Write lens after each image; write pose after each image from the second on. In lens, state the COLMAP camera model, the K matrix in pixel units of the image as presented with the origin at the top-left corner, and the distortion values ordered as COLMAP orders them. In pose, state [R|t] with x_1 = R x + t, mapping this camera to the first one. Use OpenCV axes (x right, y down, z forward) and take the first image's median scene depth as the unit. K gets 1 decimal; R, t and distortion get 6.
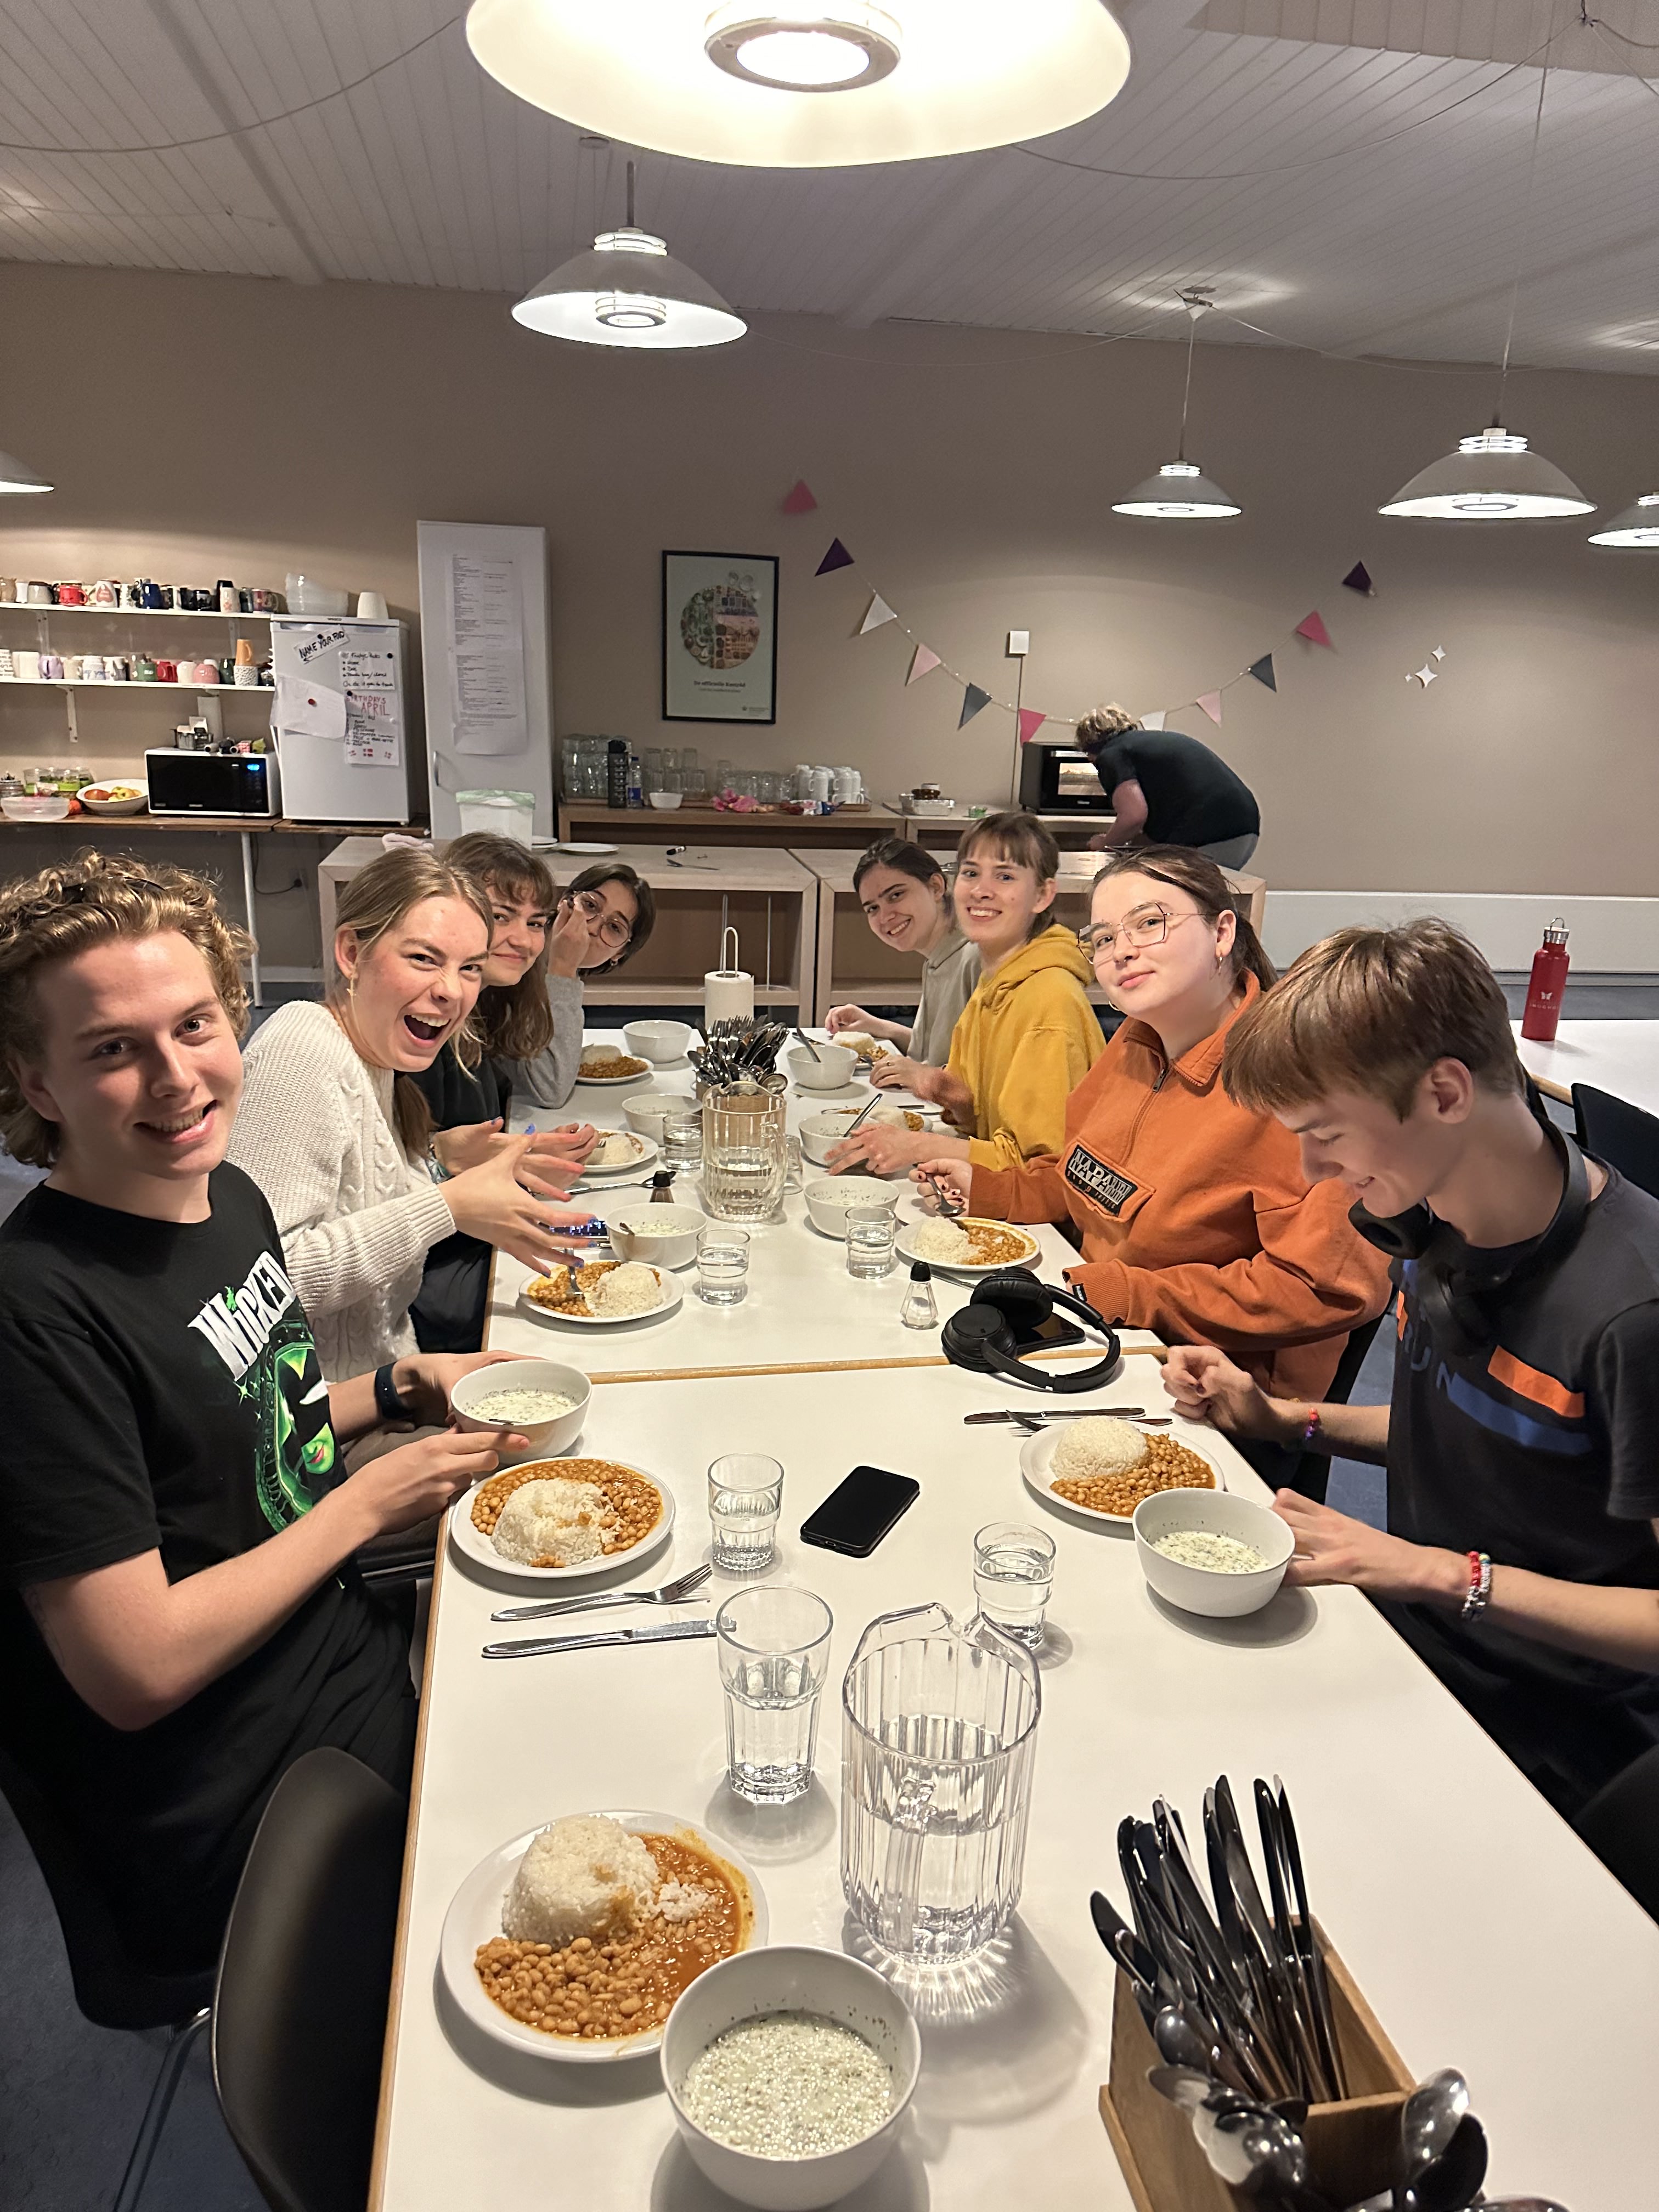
lens RADIAL K [[1555.1, 0, 830.3], [0, 1555.1, 1106.4], [0, 0, 1]] dist [0.001583, 0.001638]
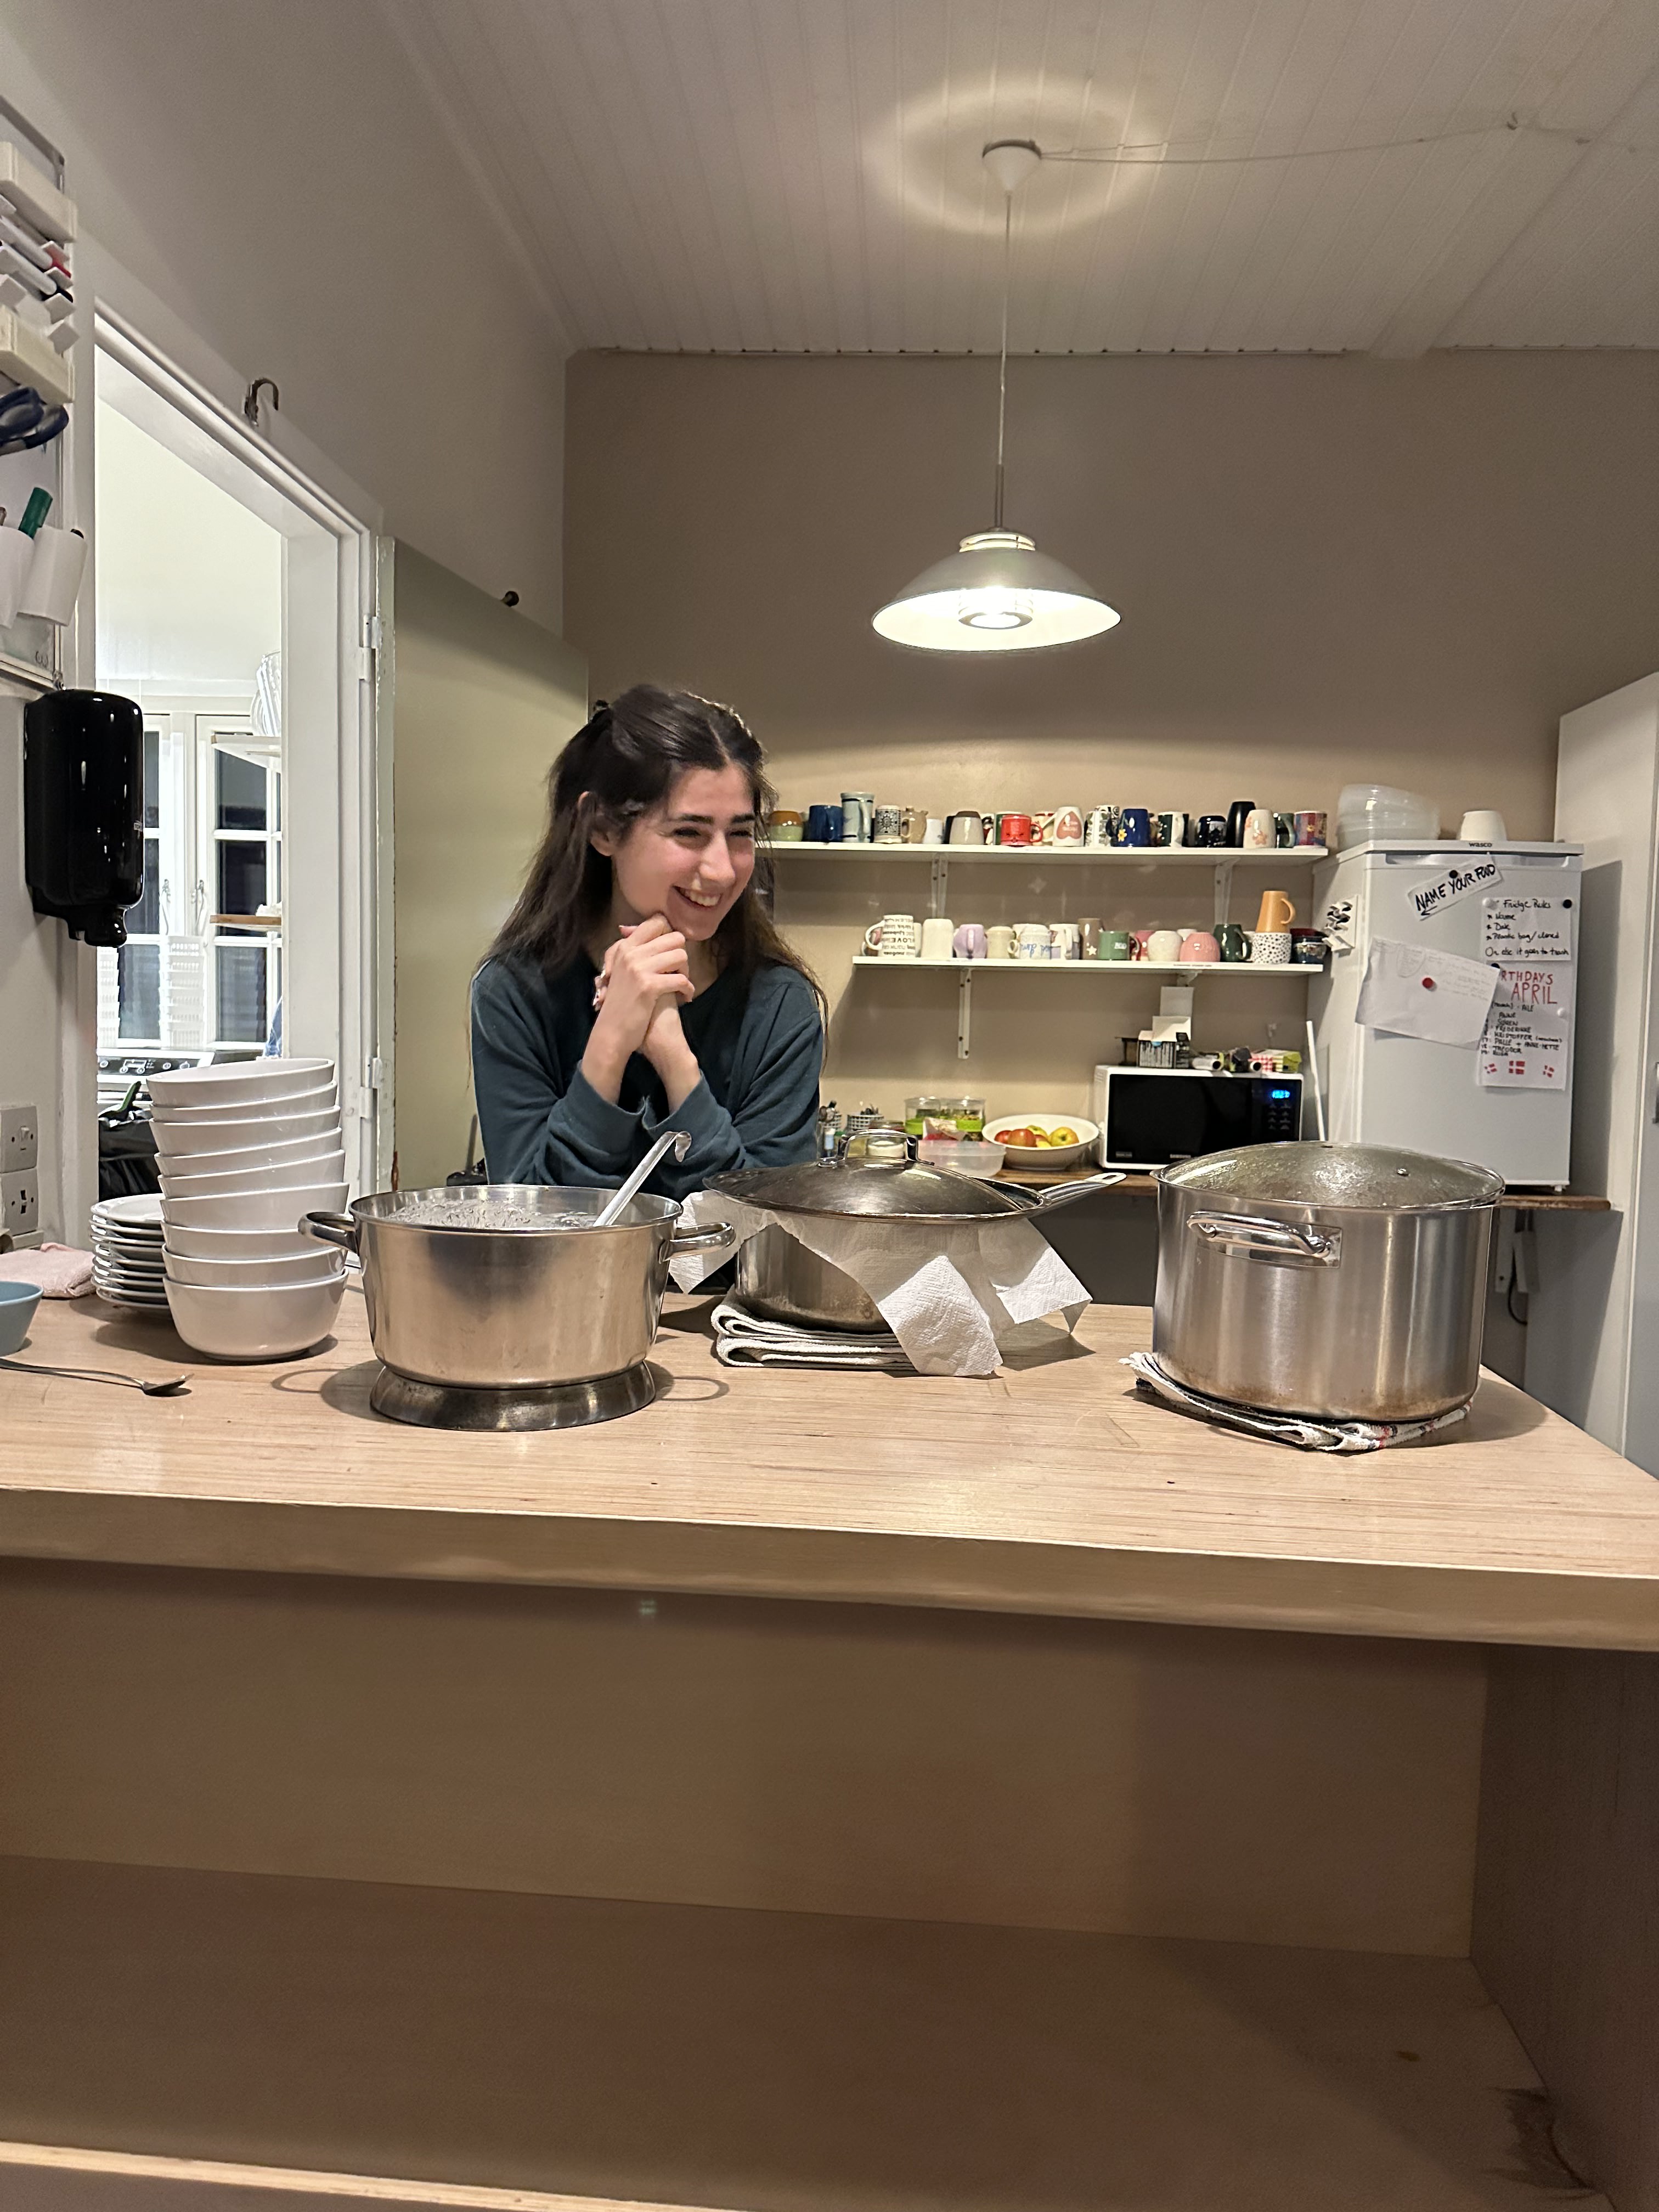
lens RADIAL K [[1555.1, 0, 828.2], [0, 1555.1, 1106.7], [0, 0, 1]] dist [0.001583, 0.001638]
pose [[0.969368, -0.002888, -0.245595, -0.399984], [-0.049383, 0.977219, -0.206409, -0.081882], [0.240597, 0.212215, 0.947142, 0.396202]]
